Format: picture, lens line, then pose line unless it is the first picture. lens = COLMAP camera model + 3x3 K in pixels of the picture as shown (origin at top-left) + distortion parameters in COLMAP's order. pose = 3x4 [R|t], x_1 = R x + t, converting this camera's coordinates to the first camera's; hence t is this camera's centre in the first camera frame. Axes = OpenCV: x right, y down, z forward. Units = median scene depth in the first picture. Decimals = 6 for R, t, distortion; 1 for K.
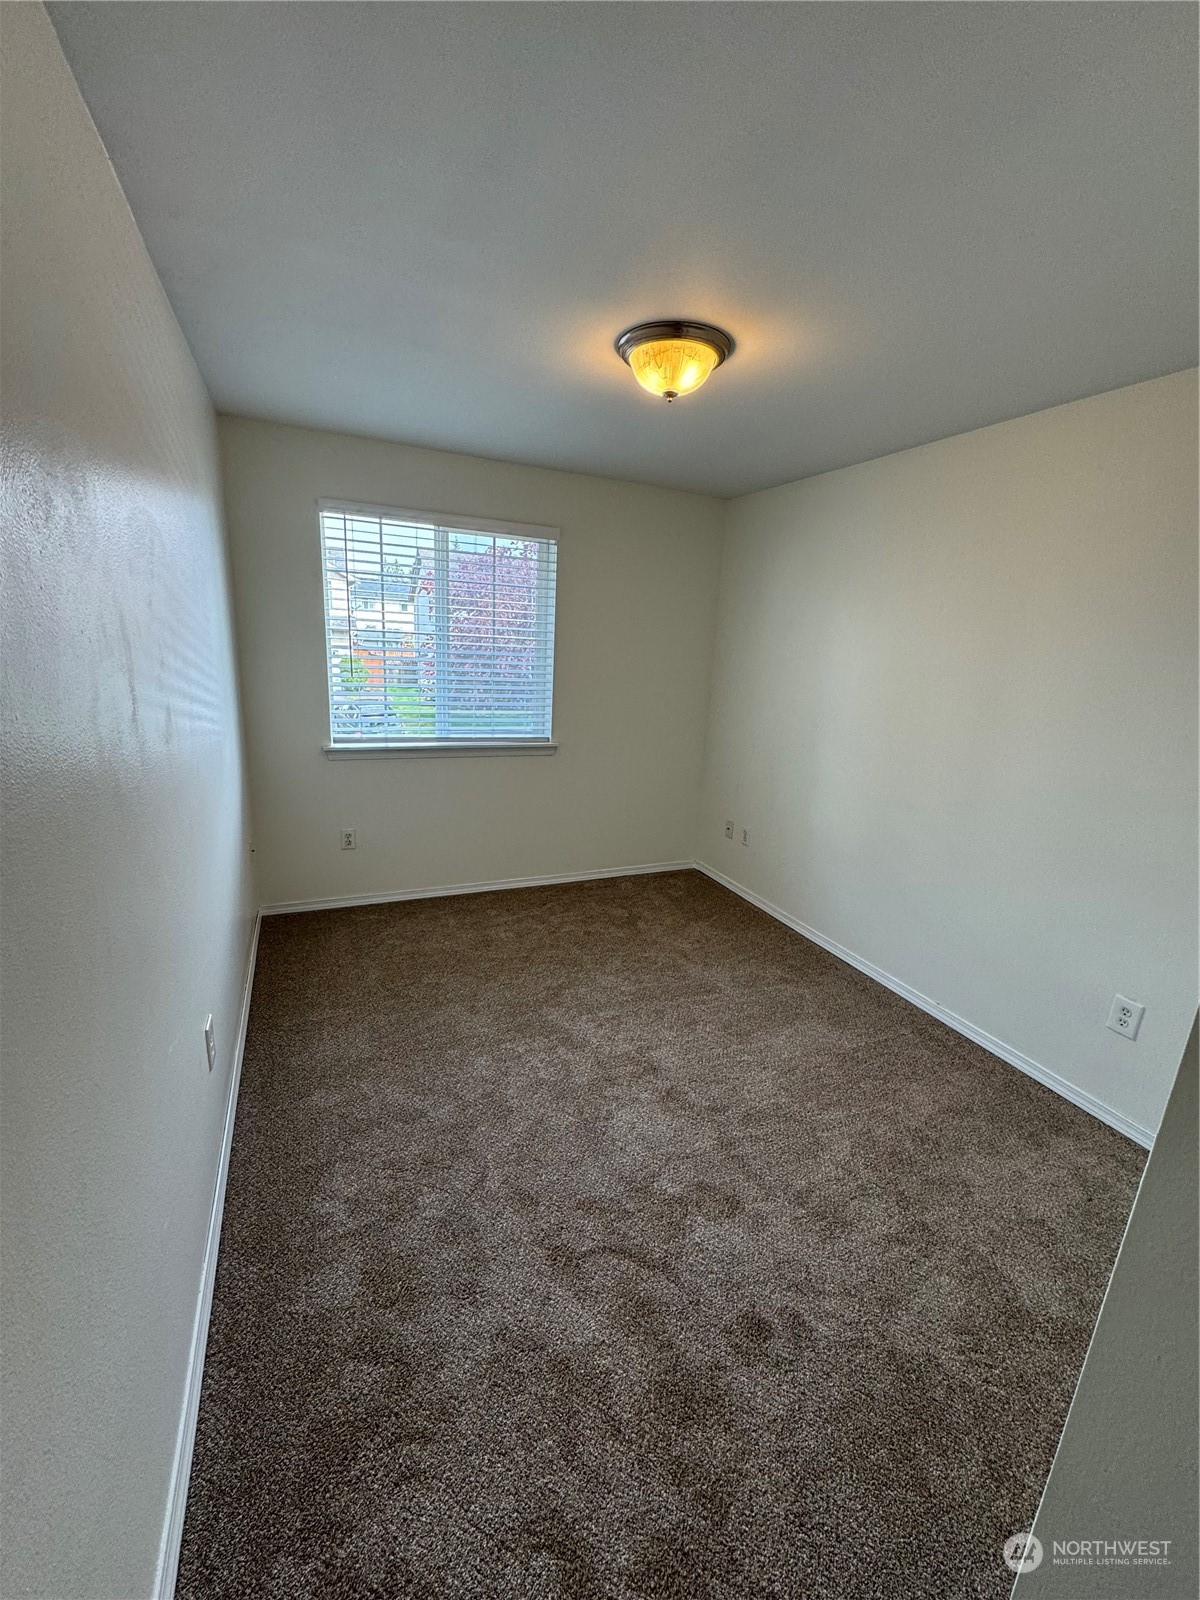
lens RADIAL K [[663.4, 0, 600.0], [0, 663.4, 800.0], [0, 0, 1]] dist [0.000106, -0.000018]
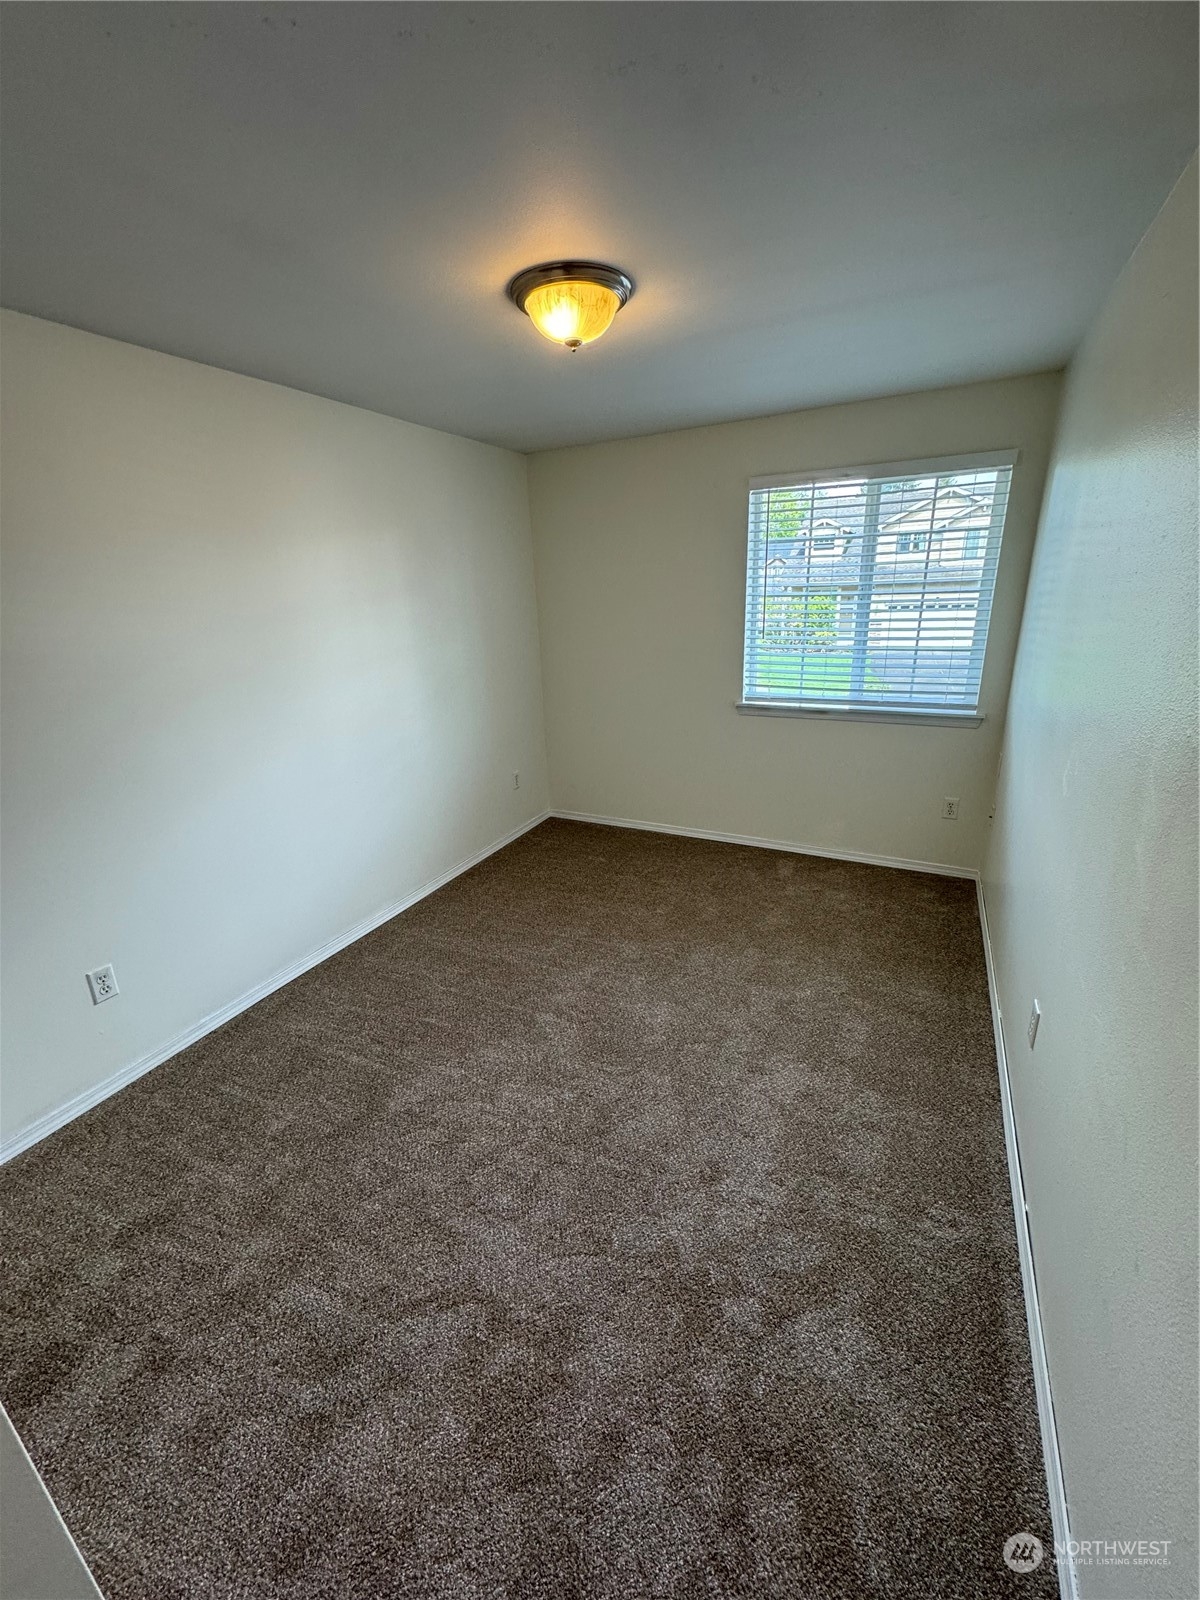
lens RADIAL K [[630.7, 0, 600.0], [0, 630.7, 800.0], [0, 0, 1]] dist [-0.000292, -0.000042]
pose [[0.628272, 0.172506, -0.758627, 0.314469], [-0.126124, 0.984793, 0.119482, -0.016693], [0.767702, 0.020614, 0.640475, 0.139075]]
